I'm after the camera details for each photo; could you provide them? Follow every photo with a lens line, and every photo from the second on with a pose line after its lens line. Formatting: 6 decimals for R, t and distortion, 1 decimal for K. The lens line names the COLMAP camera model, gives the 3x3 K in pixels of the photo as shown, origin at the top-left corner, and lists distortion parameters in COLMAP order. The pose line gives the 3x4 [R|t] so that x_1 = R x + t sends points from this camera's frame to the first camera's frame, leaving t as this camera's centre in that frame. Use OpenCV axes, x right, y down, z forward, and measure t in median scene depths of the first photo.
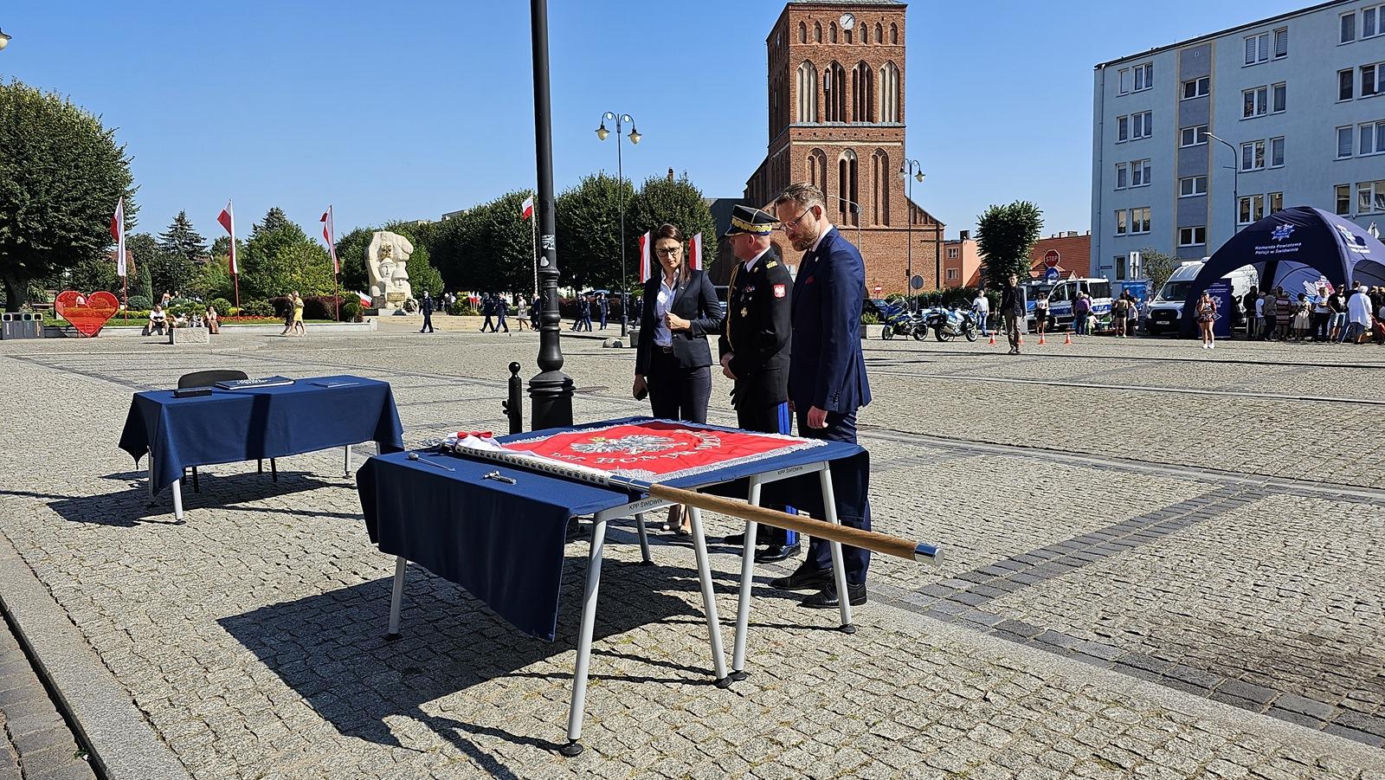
lens RADIAL K [[927.5, 0, 707.8], [0, 927.5, 361.8], [0, 0, 1]] dist [0.052359, -0.051753]
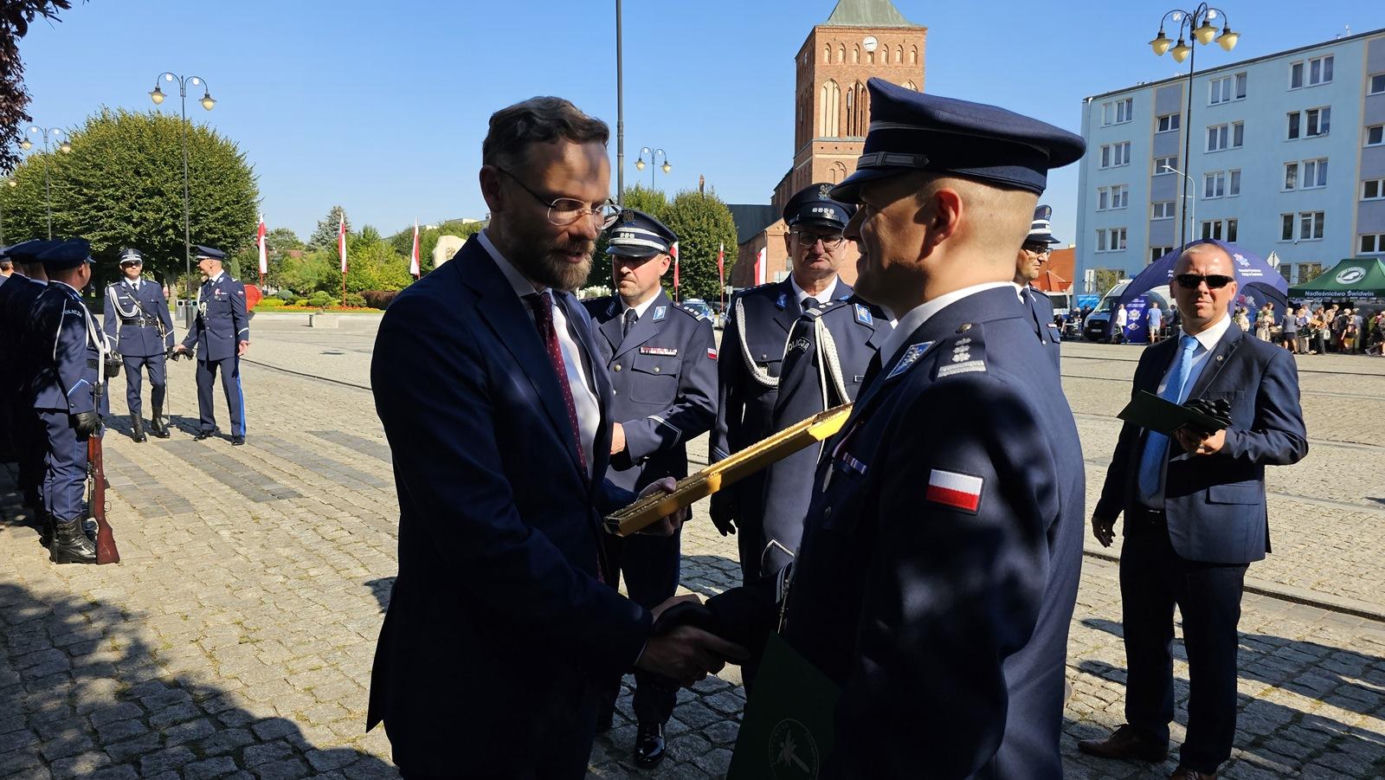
lens RADIAL K [[927.5, 0, 673.2], [0, 927.5, 350.2], [0, 0, 1]] dist [0.052359, -0.051753]
pose [[0.997207, 0.027974, -0.069245, 0.014999], [-0.028683, 0.999546, -0.009268, 0.006516], [0.068954, 0.011228, 0.997557, -0.147215]]
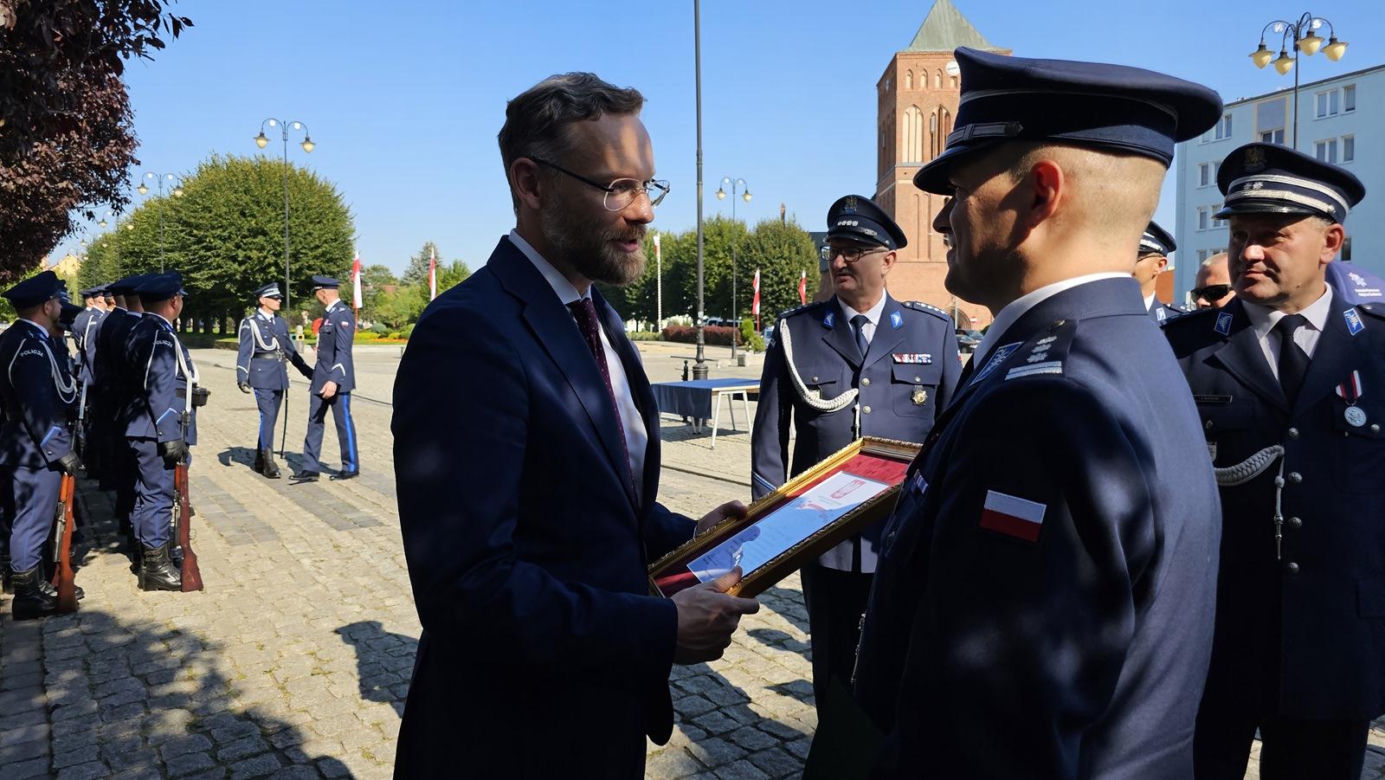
lens RADIAL K [[927.5, 0, 680.4], [0, 927.5, 339.3], [0, 0, 1]] dist [0.052359, -0.051753]
pose [[0.988389, 0.014063, -0.151293, 0.015391], [-0.021943, 0.998481, -0.050541, 0.006901], [0.150352, 0.053274, 0.987196, -0.144714]]
